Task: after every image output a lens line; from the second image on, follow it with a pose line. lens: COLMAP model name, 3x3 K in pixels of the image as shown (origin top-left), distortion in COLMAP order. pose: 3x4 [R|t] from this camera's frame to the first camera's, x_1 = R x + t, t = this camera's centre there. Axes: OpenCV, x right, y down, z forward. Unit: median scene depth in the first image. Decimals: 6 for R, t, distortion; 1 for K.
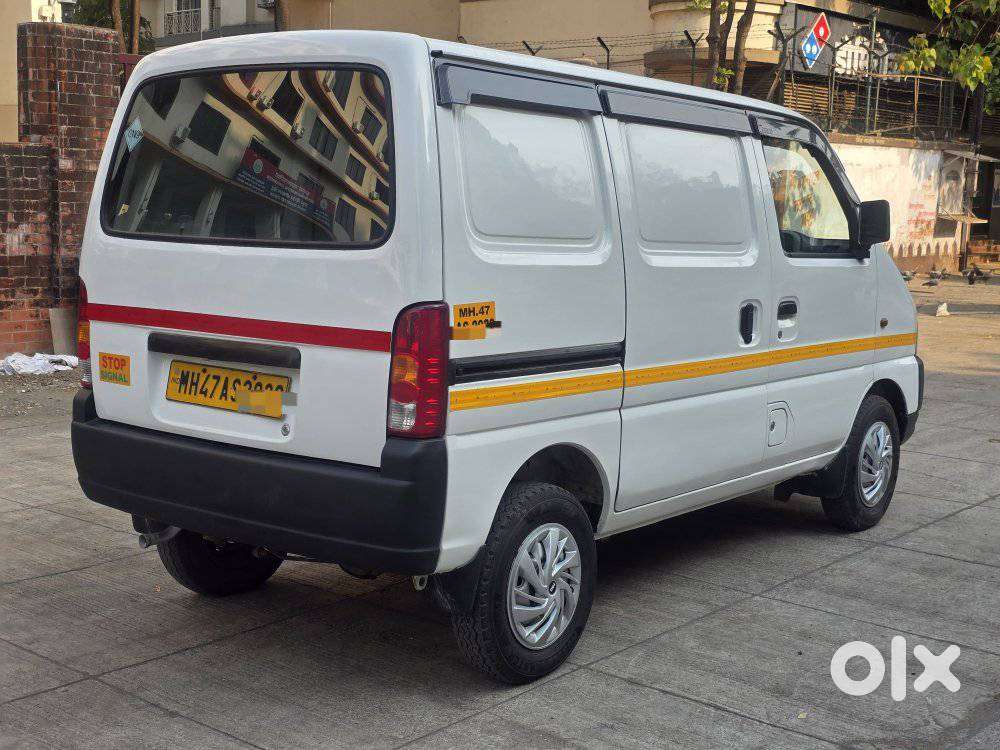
lens RADIAL K [[1355.2, 0, 491.8], [0, 1355.2, 370.7], [0, 0, 1]] dist [0.034762, 0.000000]
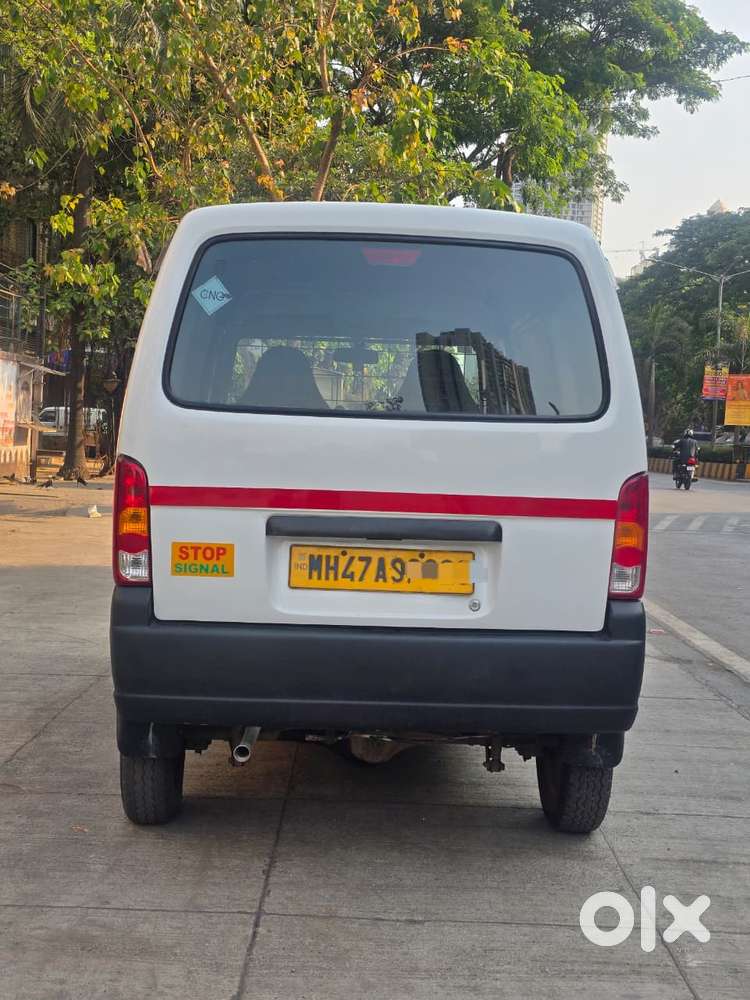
lens RADIAL K [[1355.2, 0, 368.0], [0, 1355.2, 501.0], [0, 0, 1]] dist [0.034762, 0.000000]
pose [[0.759480, -0.022062, 0.650156, -0.805897], [0.061844, 0.997347, -0.038399, 0.001035], [-0.647584, 0.069372, 0.758830, 0.283284]]
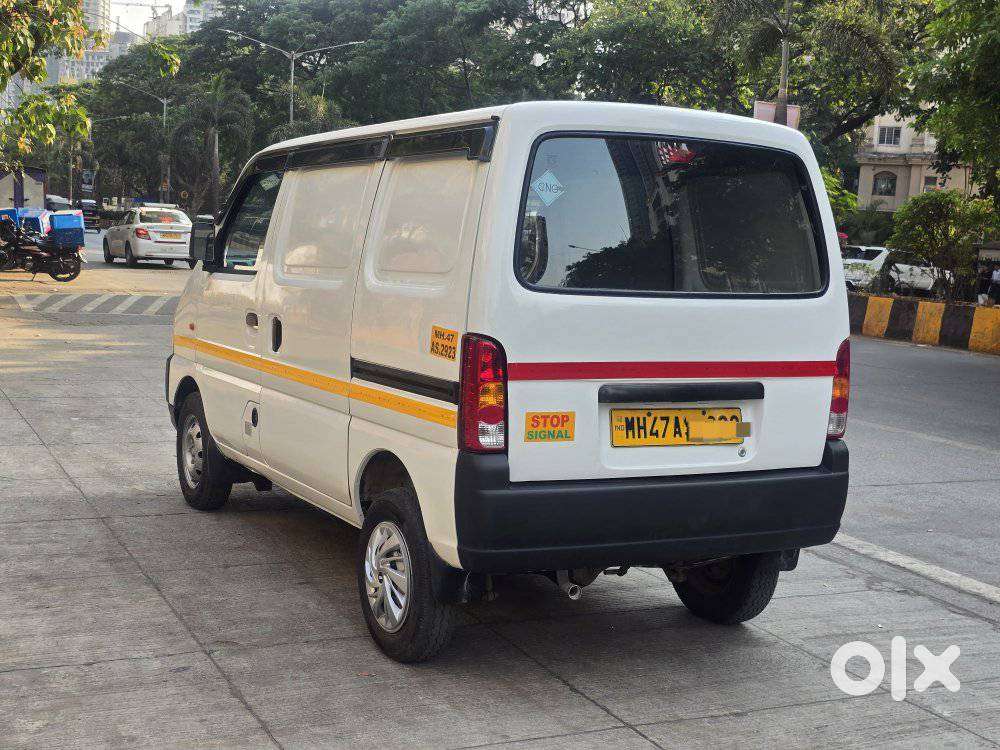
lens RADIAL K [[1355.2, 0, 496.3], [0, 1355.2, 410.6], [0, 0, 1]] dist [0.034762, 0.000000]
pose [[0.416673, -0.118417, 0.901311, -1.242659], [0.075770, 0.992553, 0.095376, -0.115748], [-0.905893, 0.028551, 0.422543, 0.656359]]
